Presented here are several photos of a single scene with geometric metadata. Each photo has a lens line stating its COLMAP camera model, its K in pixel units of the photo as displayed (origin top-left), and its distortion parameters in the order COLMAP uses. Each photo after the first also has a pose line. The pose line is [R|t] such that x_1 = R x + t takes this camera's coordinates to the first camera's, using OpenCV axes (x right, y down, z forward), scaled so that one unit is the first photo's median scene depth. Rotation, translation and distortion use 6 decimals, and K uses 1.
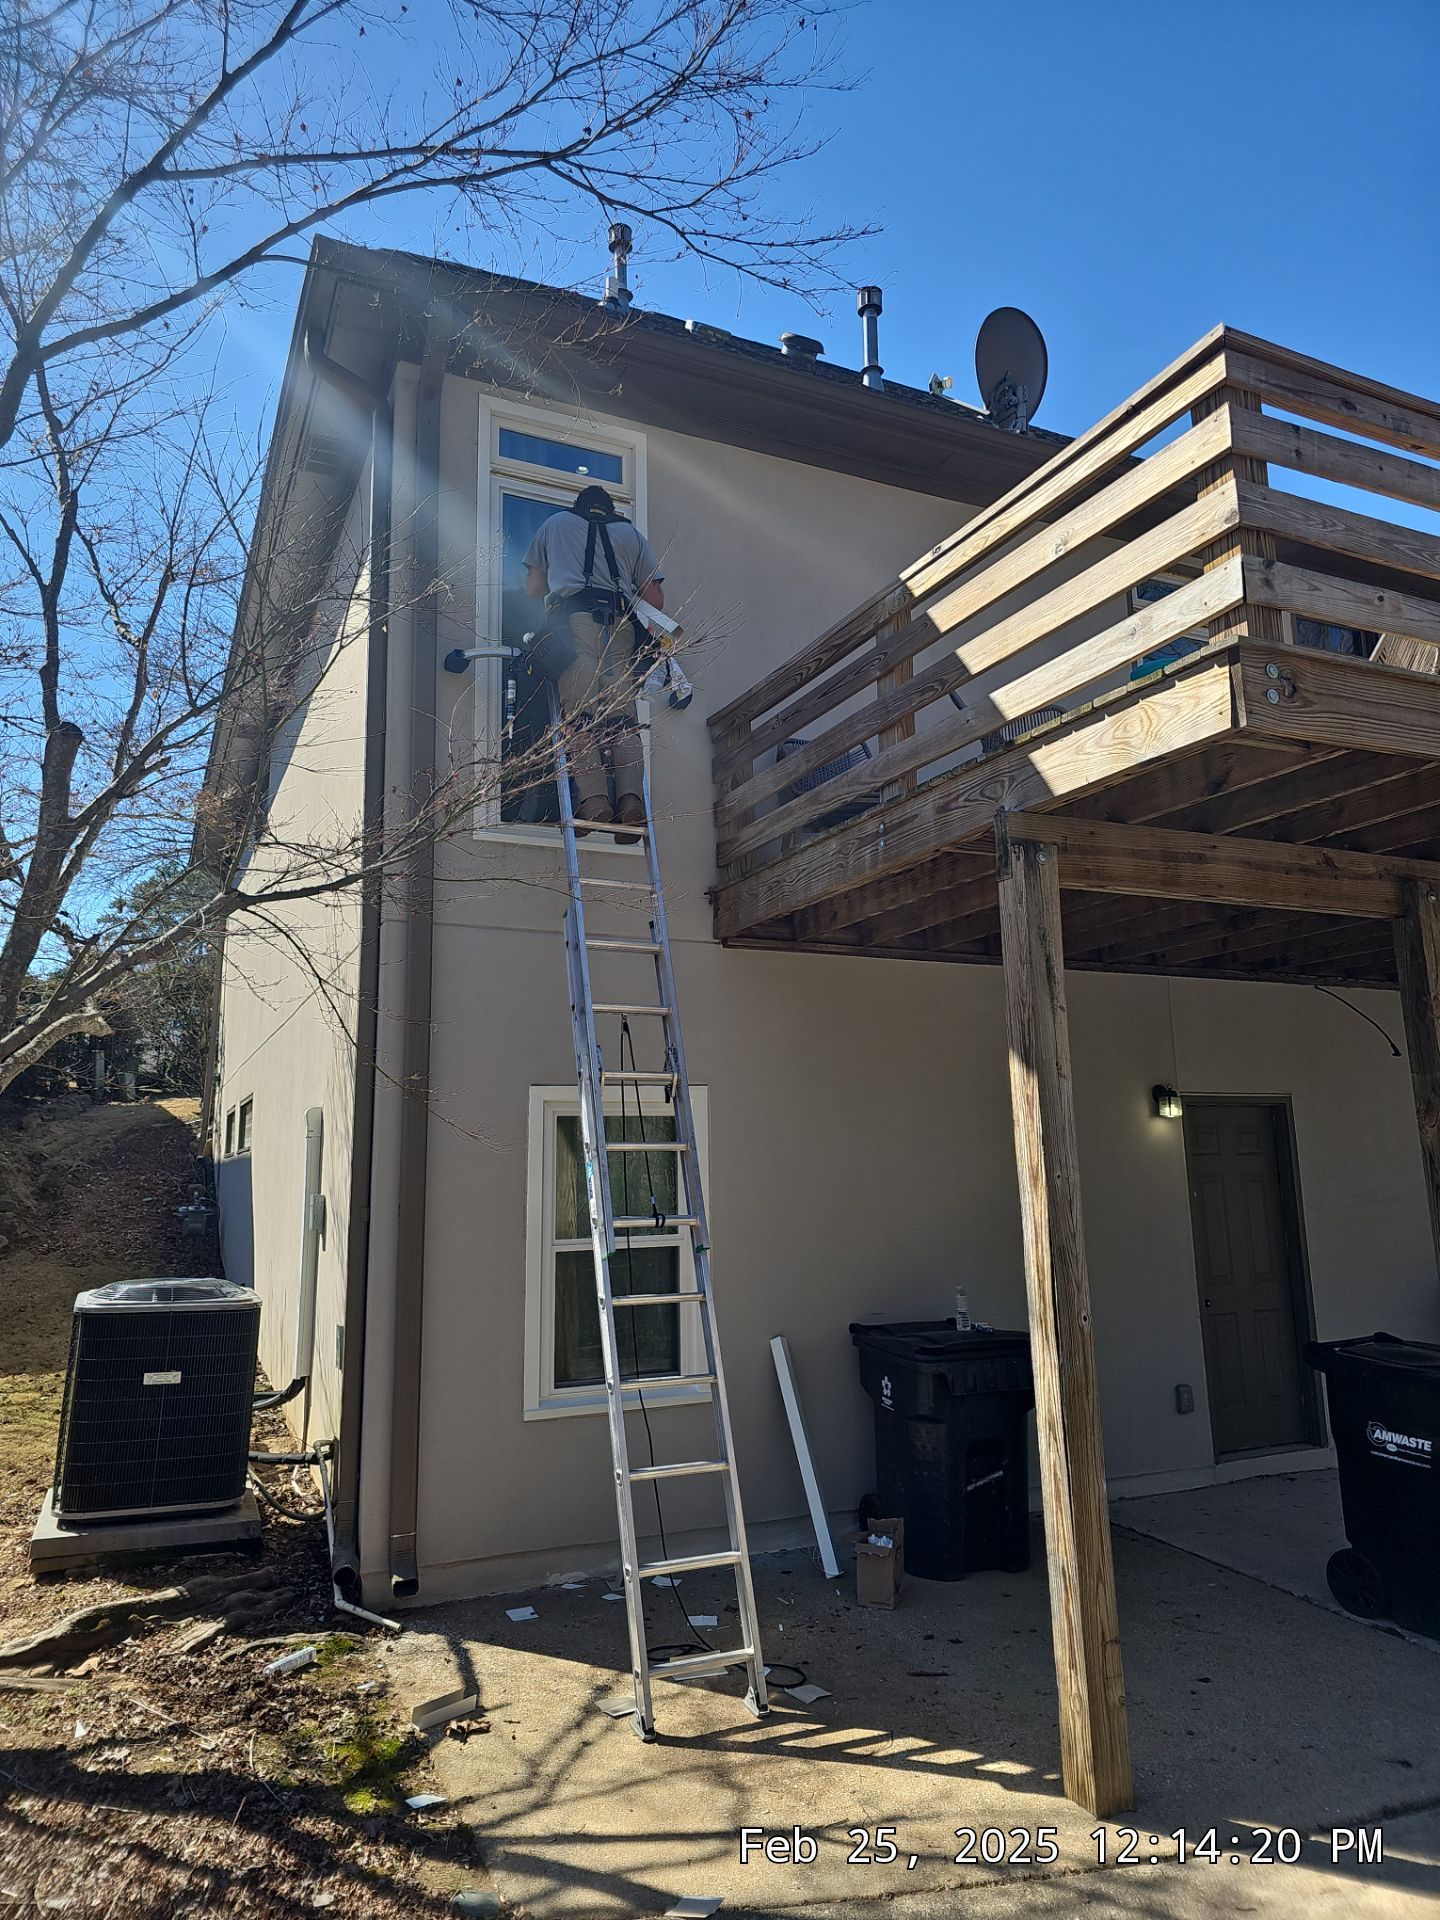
lens RADIAL K [[1246.8, 0, 718.0], [0, 1246.8, 943.1], [0, 0, 1]] dist [0.027029, -0.011424]
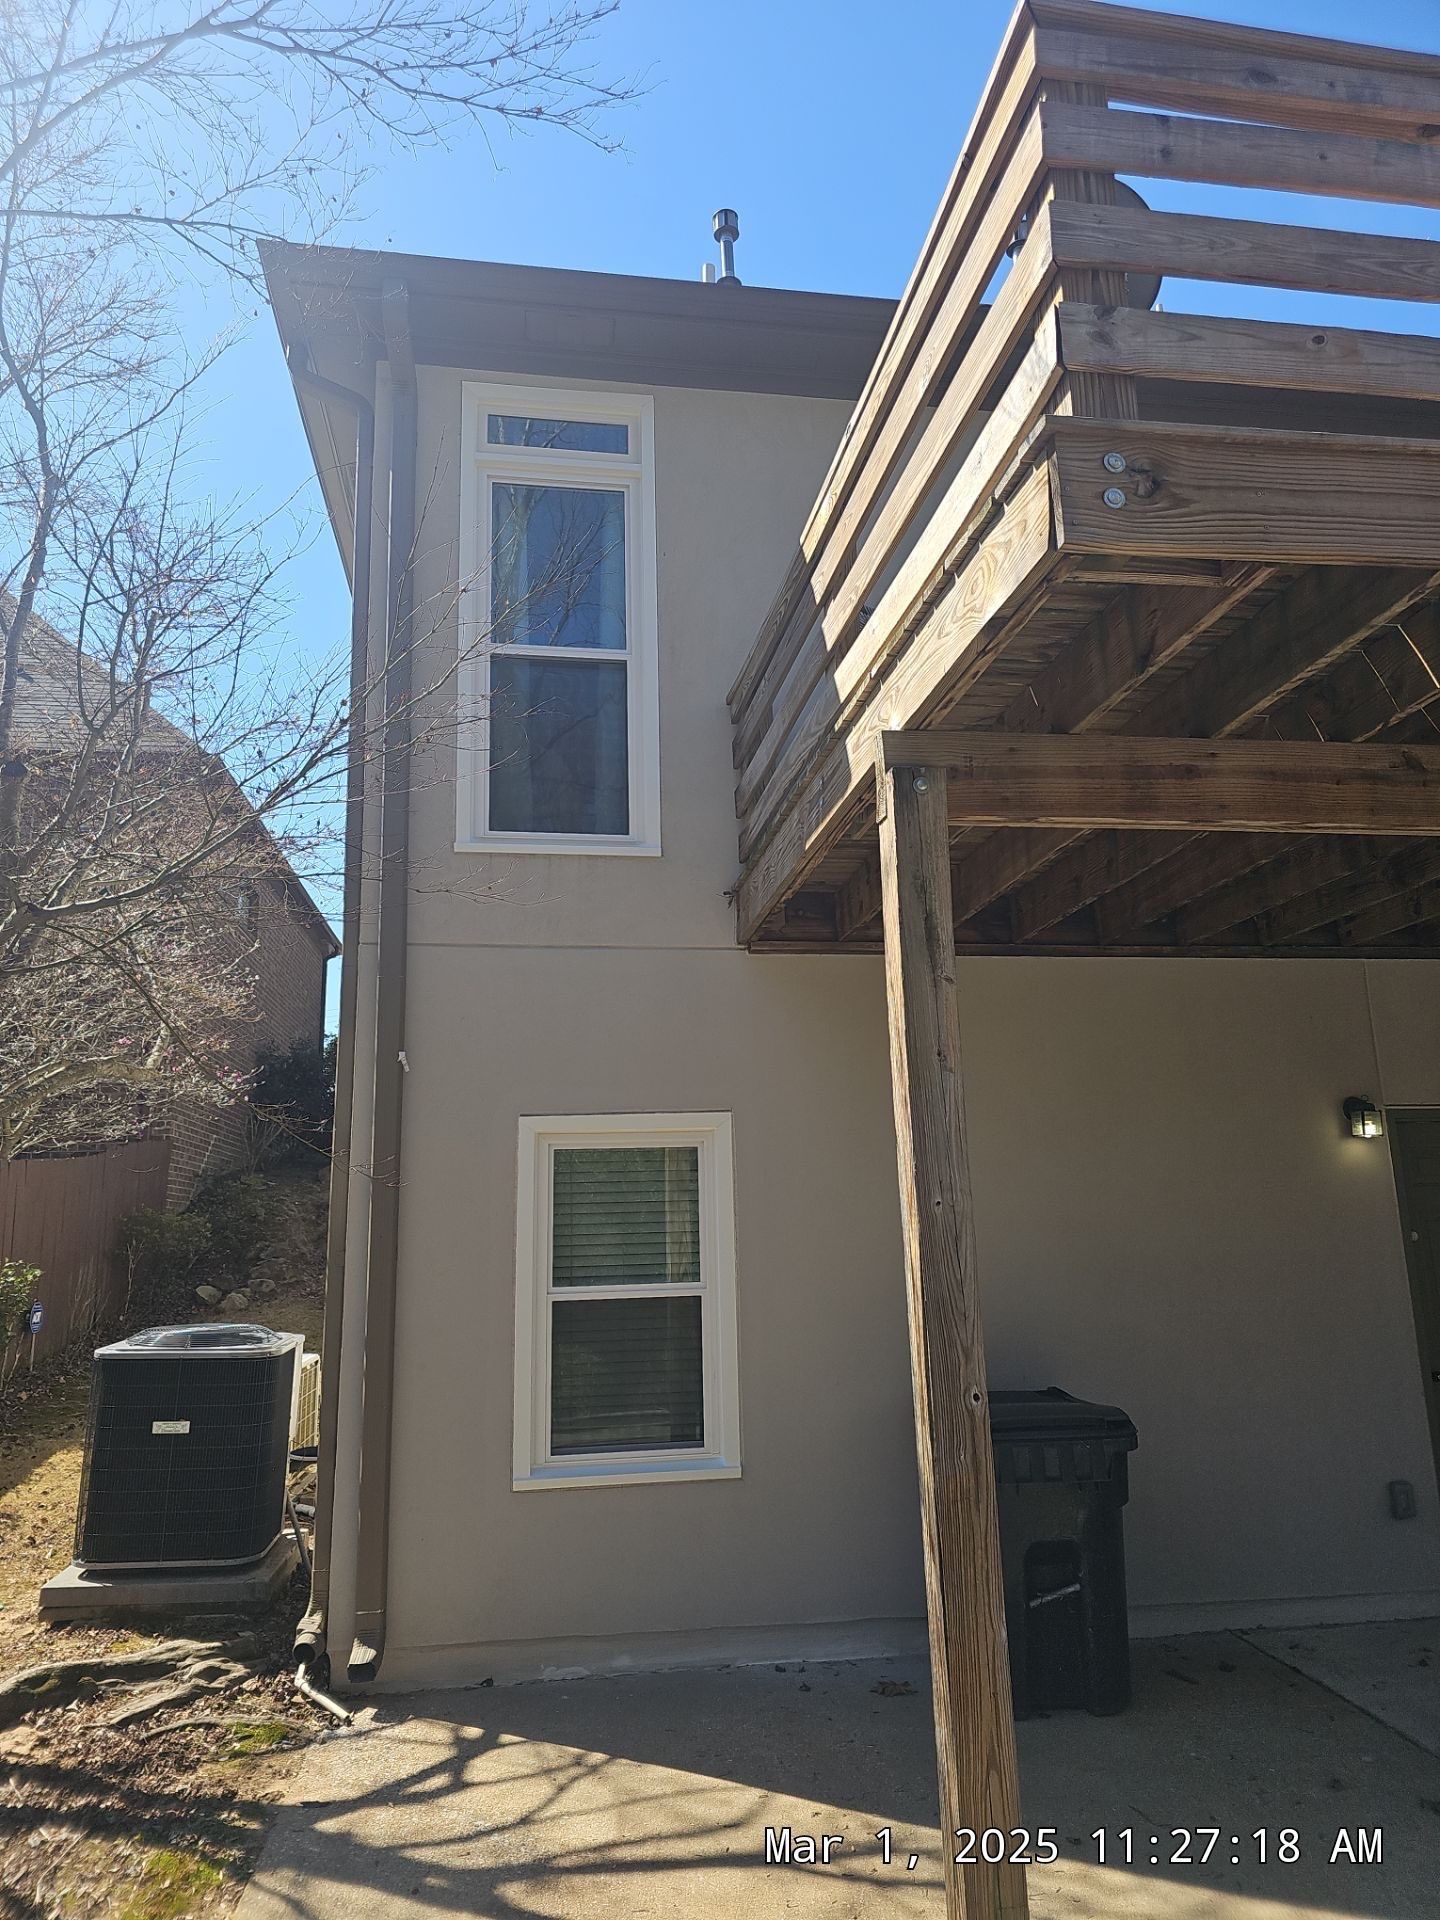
lens RADIAL K [[1246.8, 0, 714.4], [0, 1246.8, 969.1], [0, 0, 1]] dist [0.027029, -0.011424]
pose [[0.961107, -0.062437, -0.269025, 0.291031], [0.057443, 0.998000, -0.026404, 0.048967], [0.270135, 0.009924, 0.962771, 0.203372]]
